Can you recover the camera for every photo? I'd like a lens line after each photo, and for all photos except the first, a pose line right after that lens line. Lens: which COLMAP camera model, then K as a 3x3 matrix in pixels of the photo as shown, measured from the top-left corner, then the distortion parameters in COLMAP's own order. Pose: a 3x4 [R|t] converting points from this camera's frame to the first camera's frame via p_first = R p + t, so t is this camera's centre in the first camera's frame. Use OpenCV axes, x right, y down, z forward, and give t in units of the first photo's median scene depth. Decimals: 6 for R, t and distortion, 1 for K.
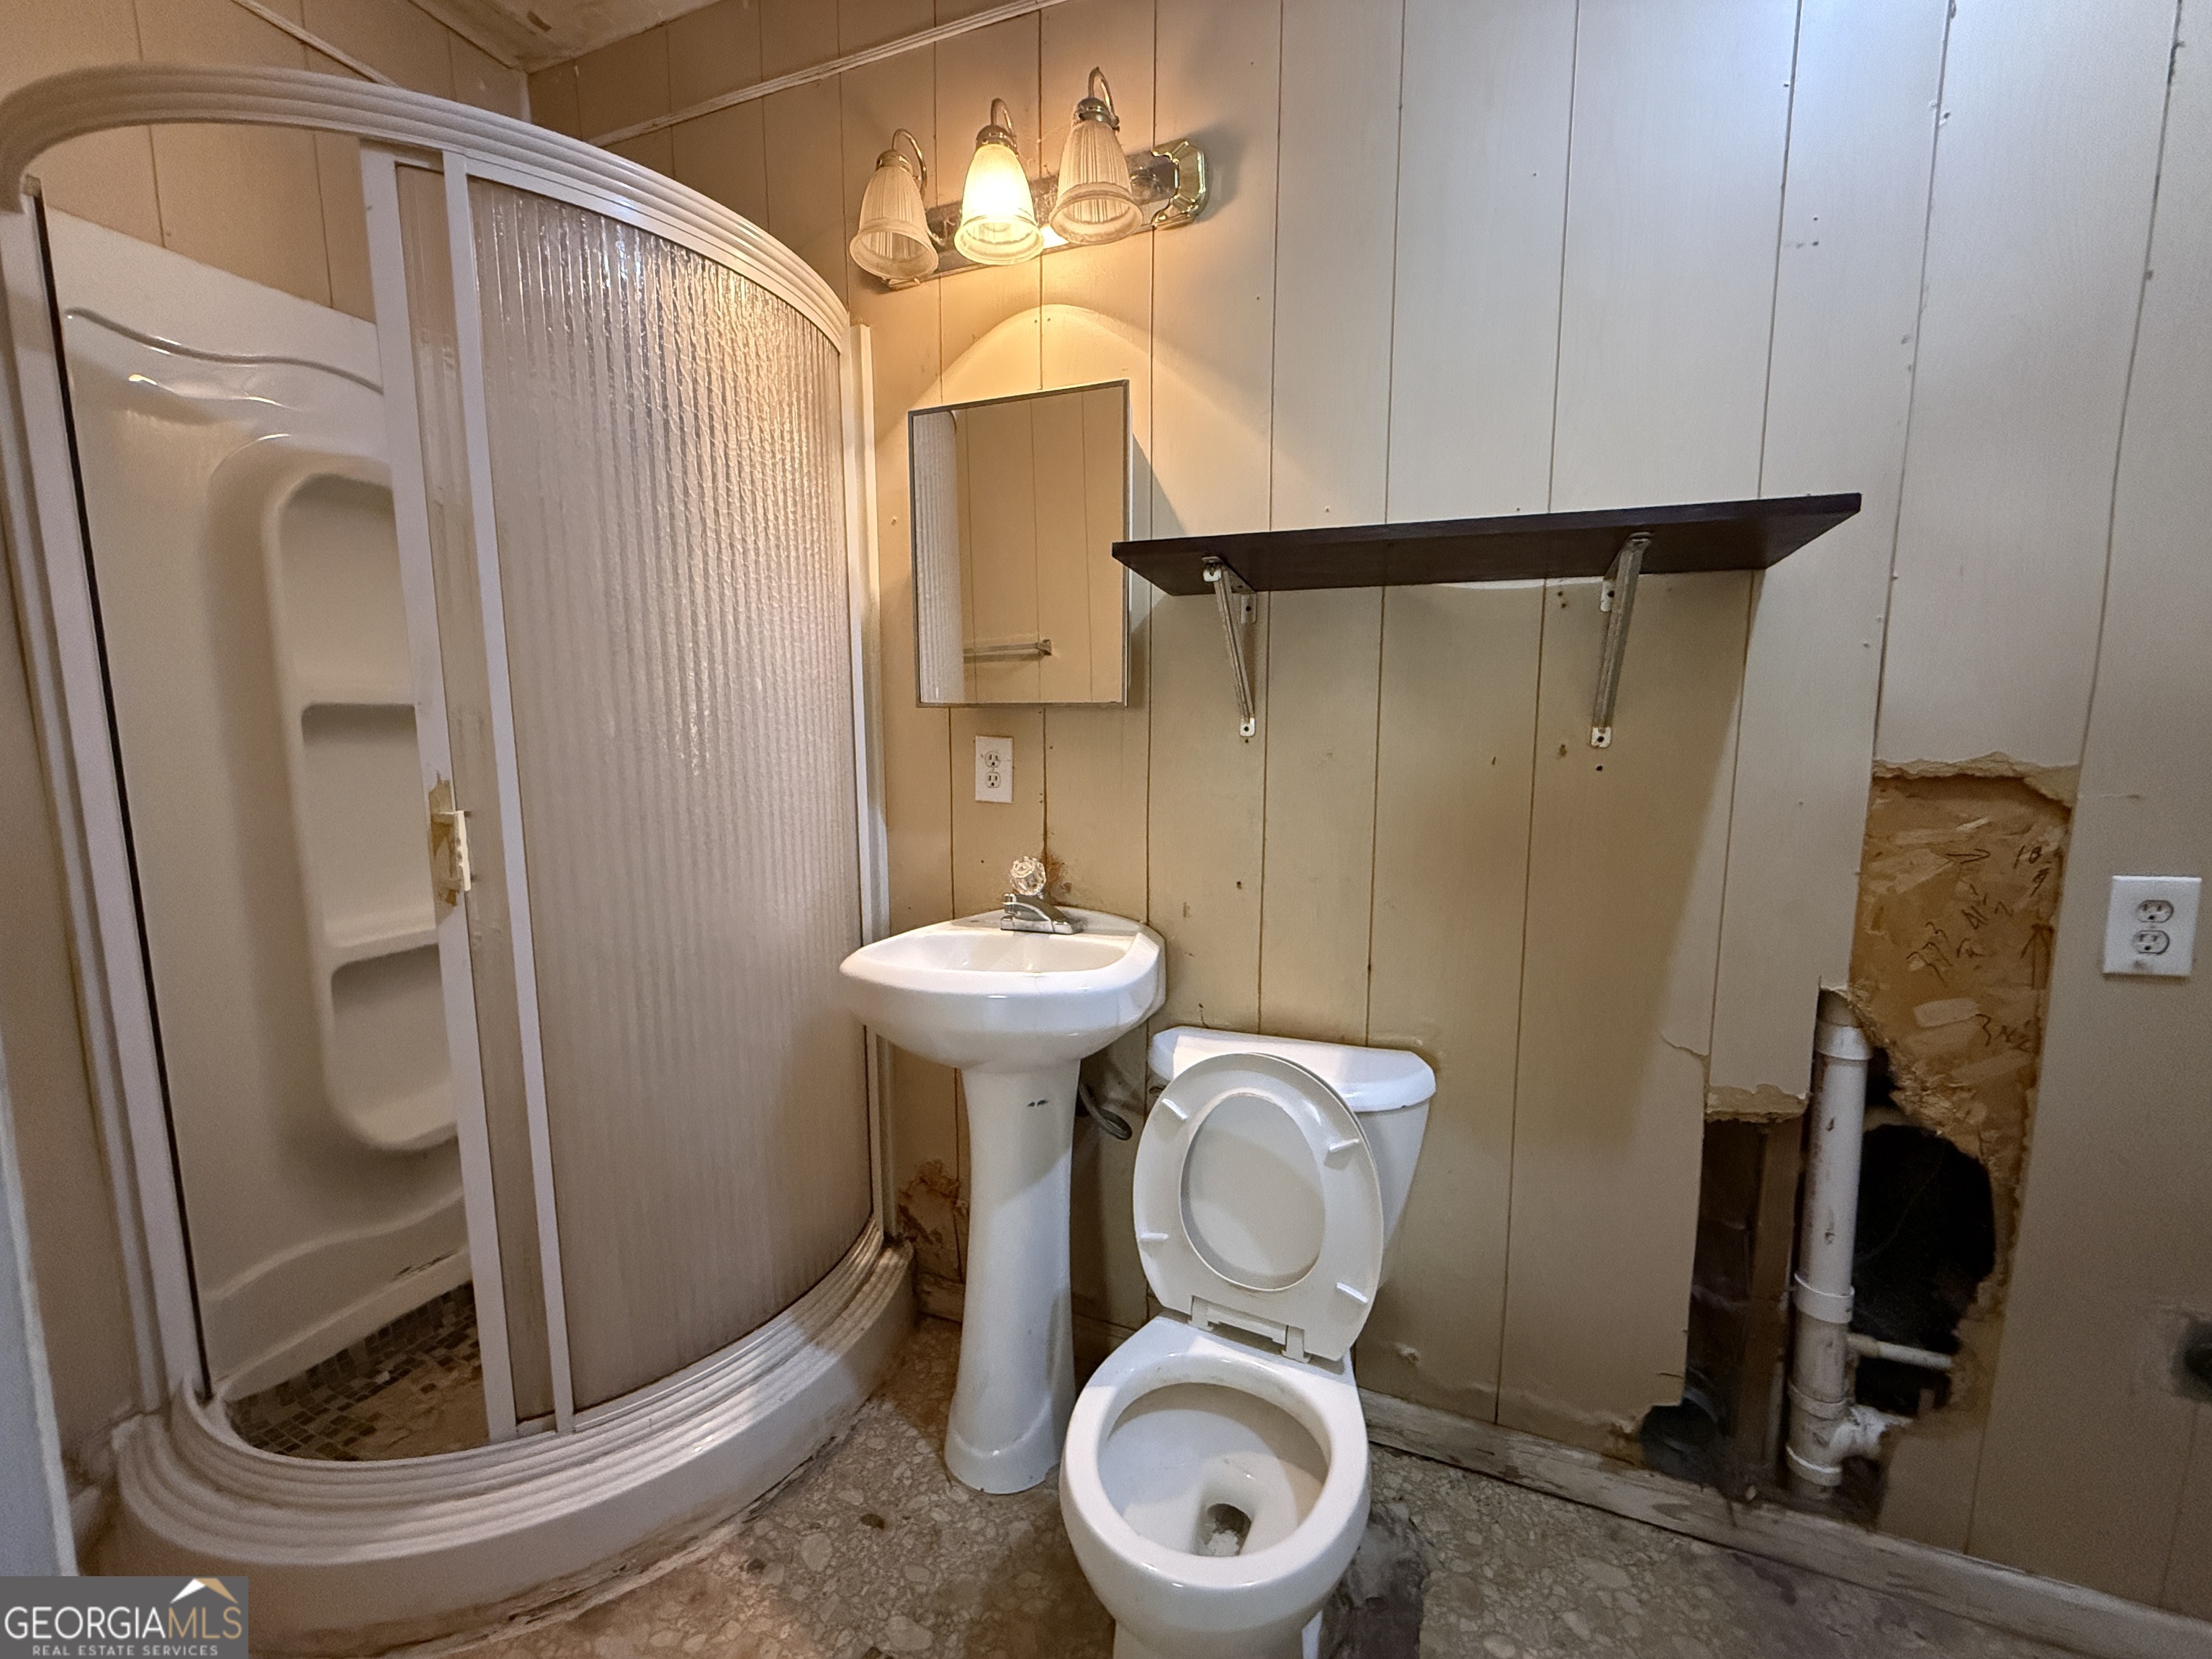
lens RADIAL K [[878.5, 0, 1102.3], [0, 878.5, 824.6], [0, 0, 1]] dist [0.003048, 0.000349]
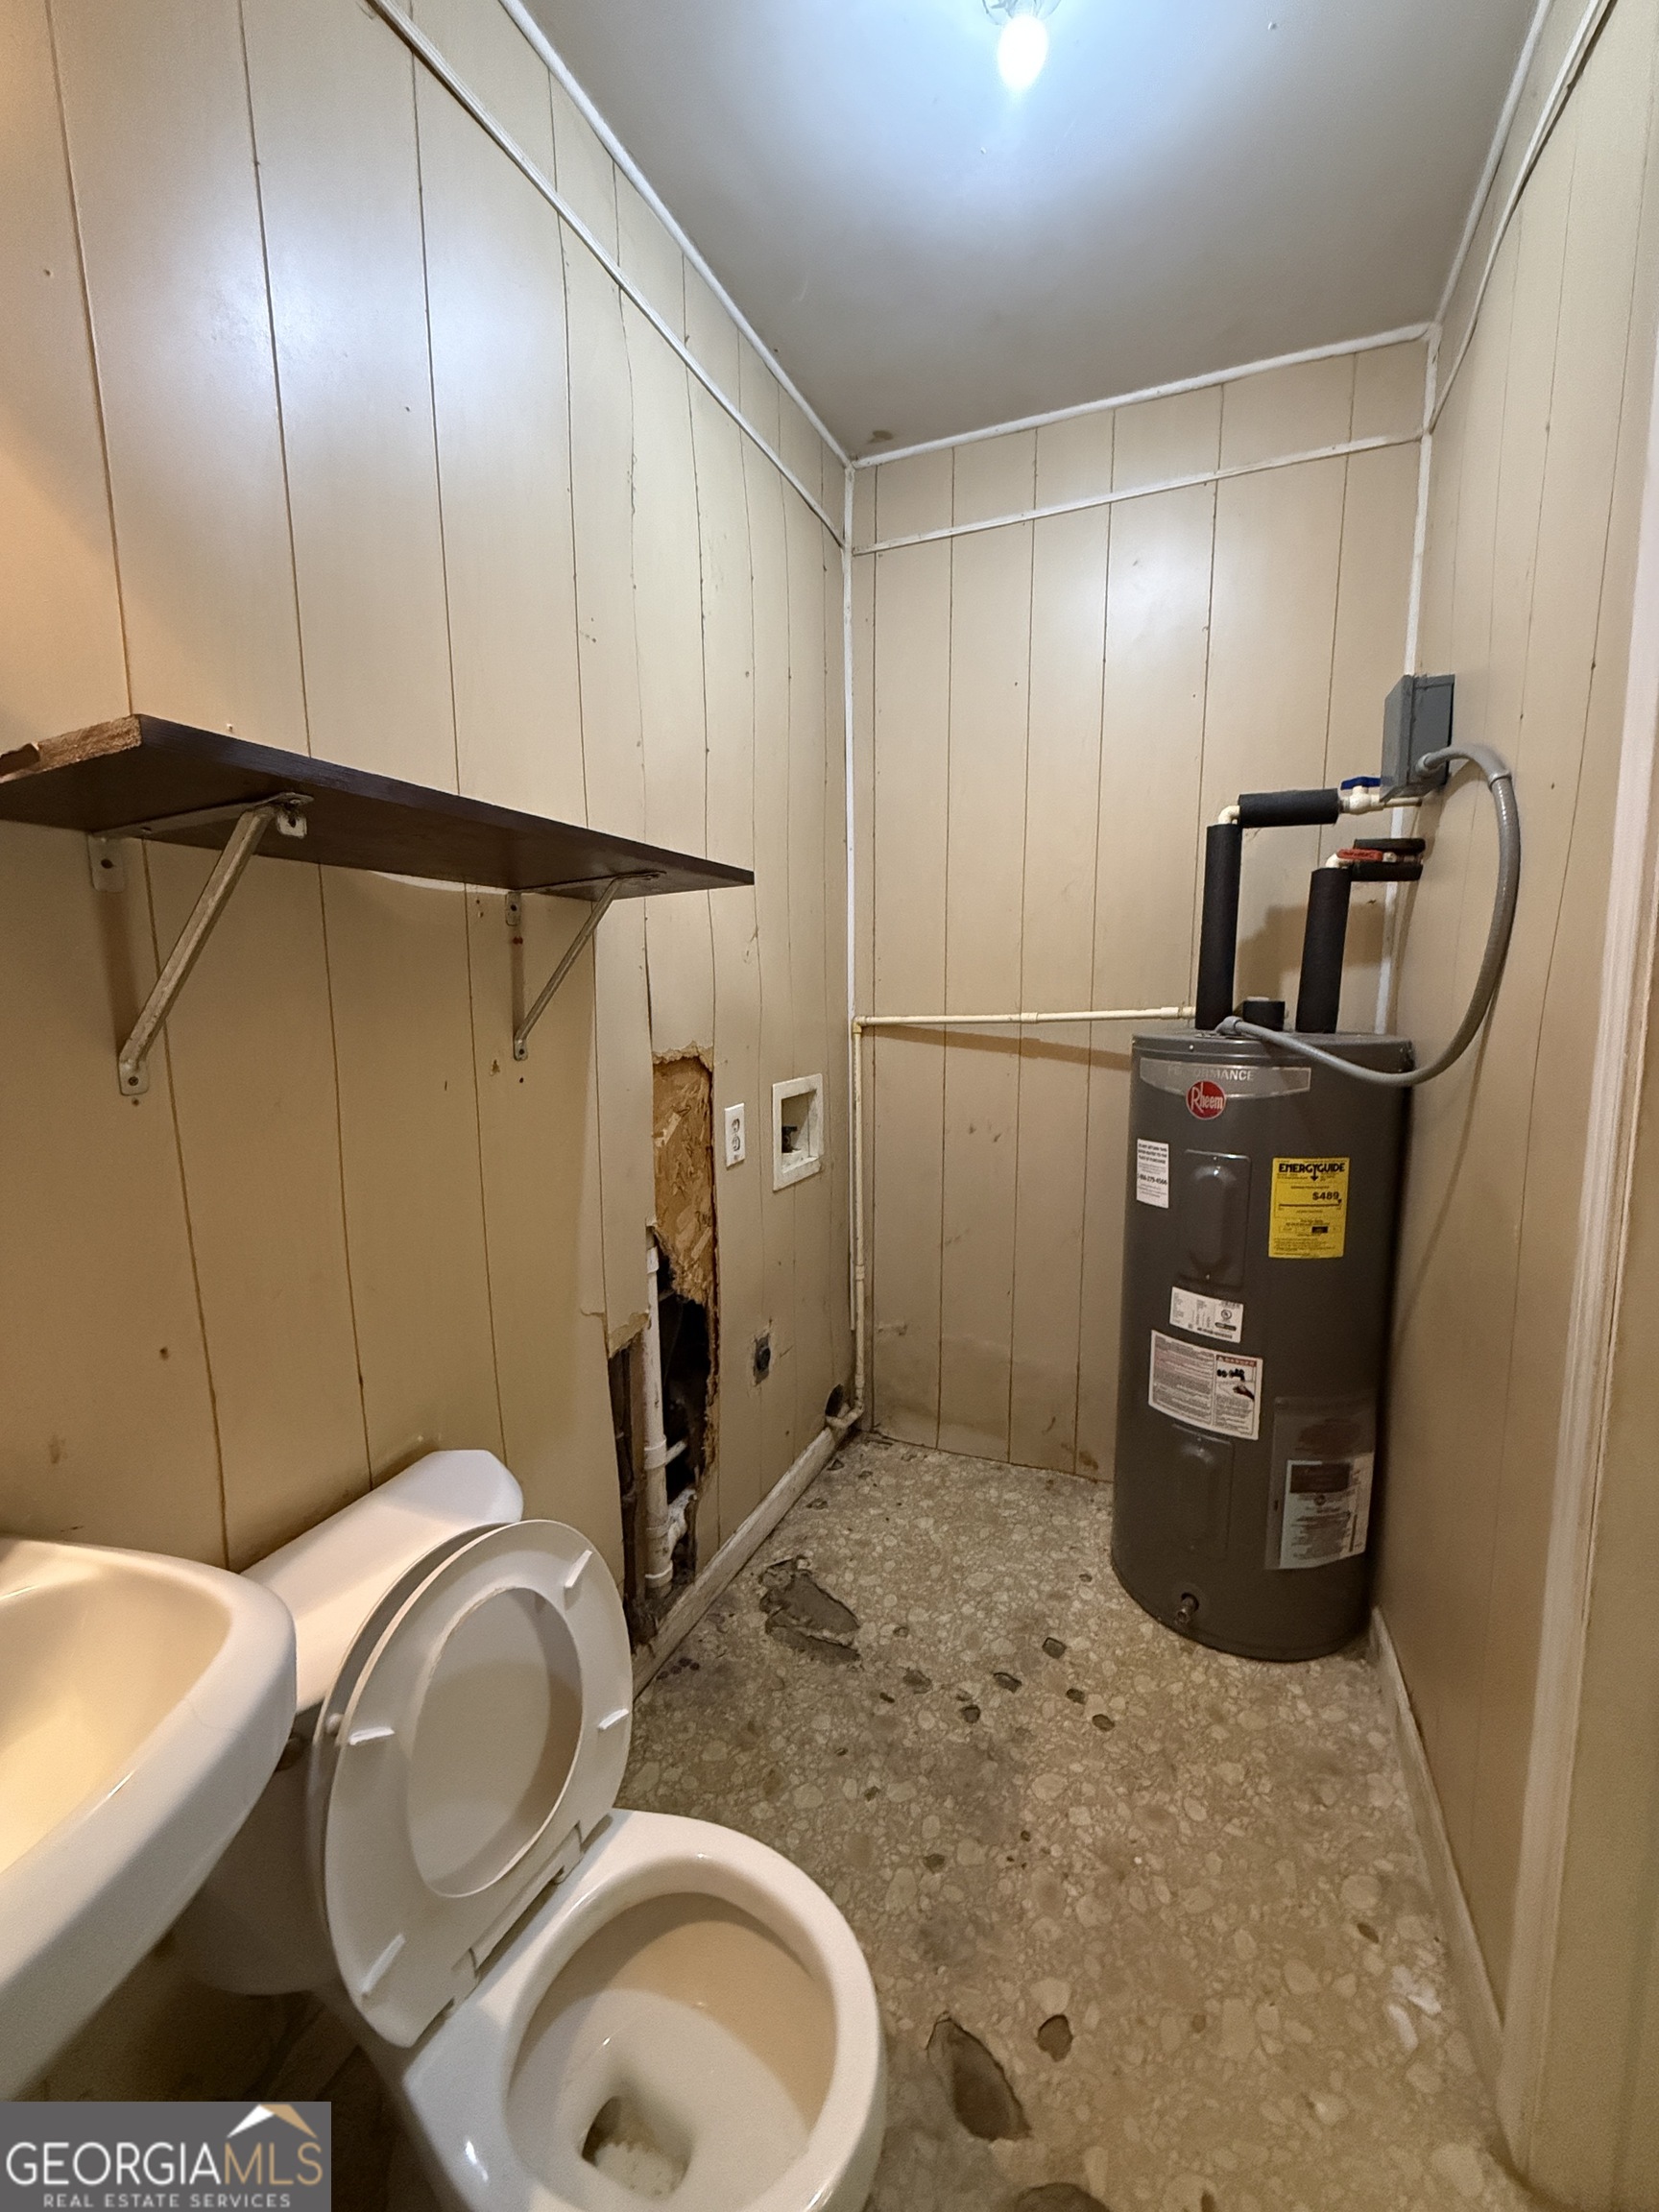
lens RADIAL K [[878.5, 0, 826.8], [0, 878.5, 1101.0], [0, 0, 1]] dist [0.003048, 0.000349]
pose [[0.038090, -0.138996, 0.989560, -0.454832], [0.121672, 0.983556, 0.133469, -0.143303], [-0.991839, 0.115318, 0.054375, 0.651280]]
